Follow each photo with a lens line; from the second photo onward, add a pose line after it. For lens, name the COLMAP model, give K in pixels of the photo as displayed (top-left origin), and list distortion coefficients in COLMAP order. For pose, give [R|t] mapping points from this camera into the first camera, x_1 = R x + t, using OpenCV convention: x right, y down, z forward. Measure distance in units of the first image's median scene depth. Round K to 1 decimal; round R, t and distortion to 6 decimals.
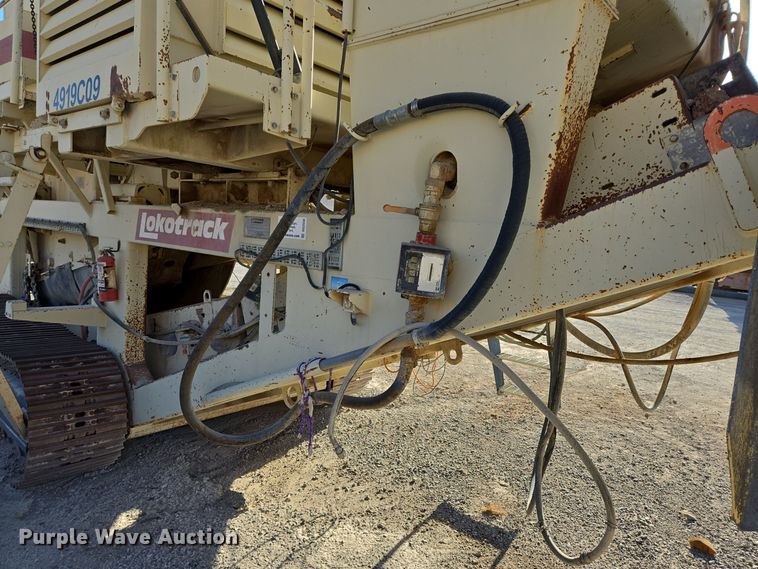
lens RADIAL K [[503.8, 0, 379.0], [0, 503.8, 284.5], [0, 0, 1]] dist [0.072554, -0.068492]
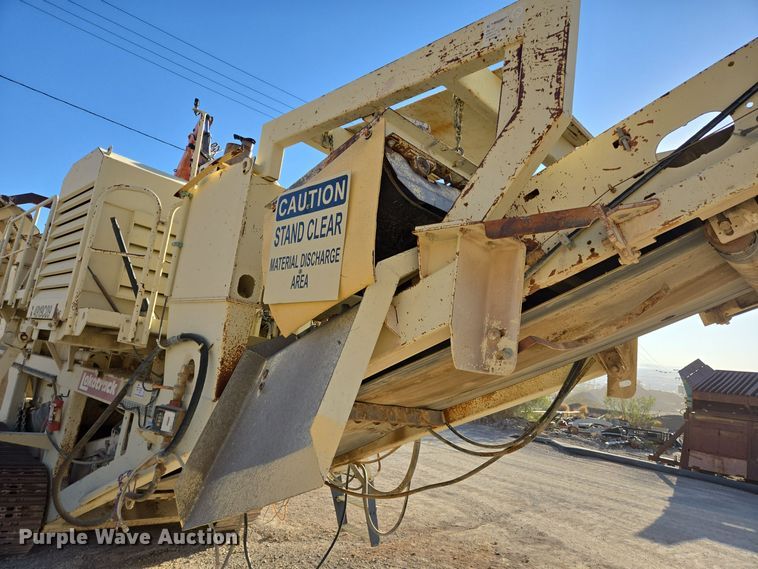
lens RADIAL K [[503.8, 0, 379.0], [0, 503.8, 284.5], [0, 0, 1]] dist [0.072554, -0.068492]
pose [[0.995854, 0.048758, -0.076791, 0.553907], [-0.069162, 0.954200, -0.291064, -0.005022], [0.059083, 0.295169, 0.953617, -0.531818]]
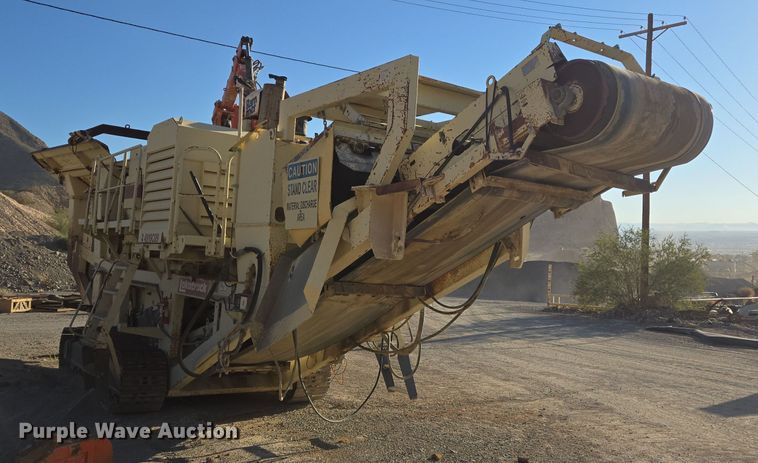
lens RADIAL K [[695.8, 0, 403.6], [0, 695.8, 227.3], [0, 0, 1]] dist [0.061399, -0.002901]
pose [[0.973452, -0.022674, -0.227764, 1.086251], [-0.018140, 0.984309, -0.175516, 0.135367], [0.228170, 0.174988, 0.957767, -1.576862]]
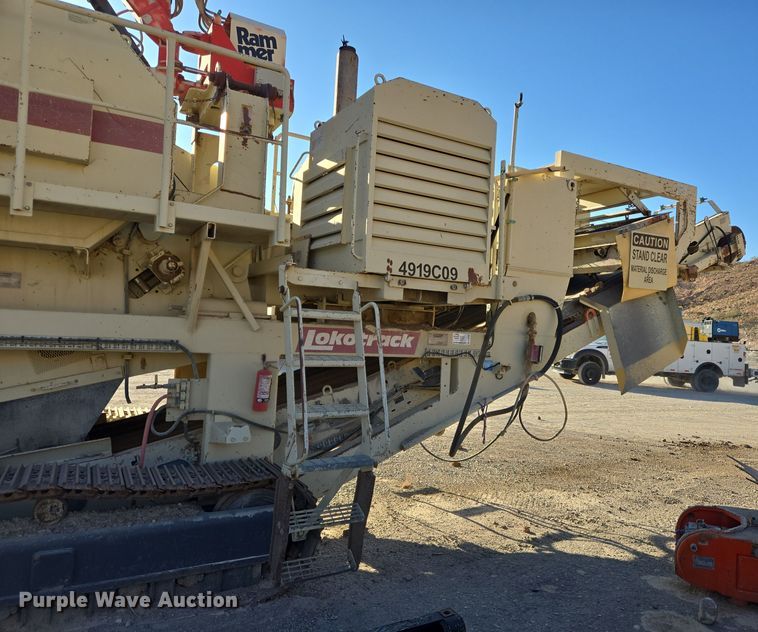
lens RADIAL K [[547.2, 0, 379.0], [0, 547.2, 316.0], [0, 0, 1]] dist [0.042039, -0.042205]
pose [[0.360146, -0.024630, 0.932571, -1.712005], [0.074273, 0.997235, -0.002345, -0.164806], [-0.929934, 0.070109, 0.360980, 0.375268]]
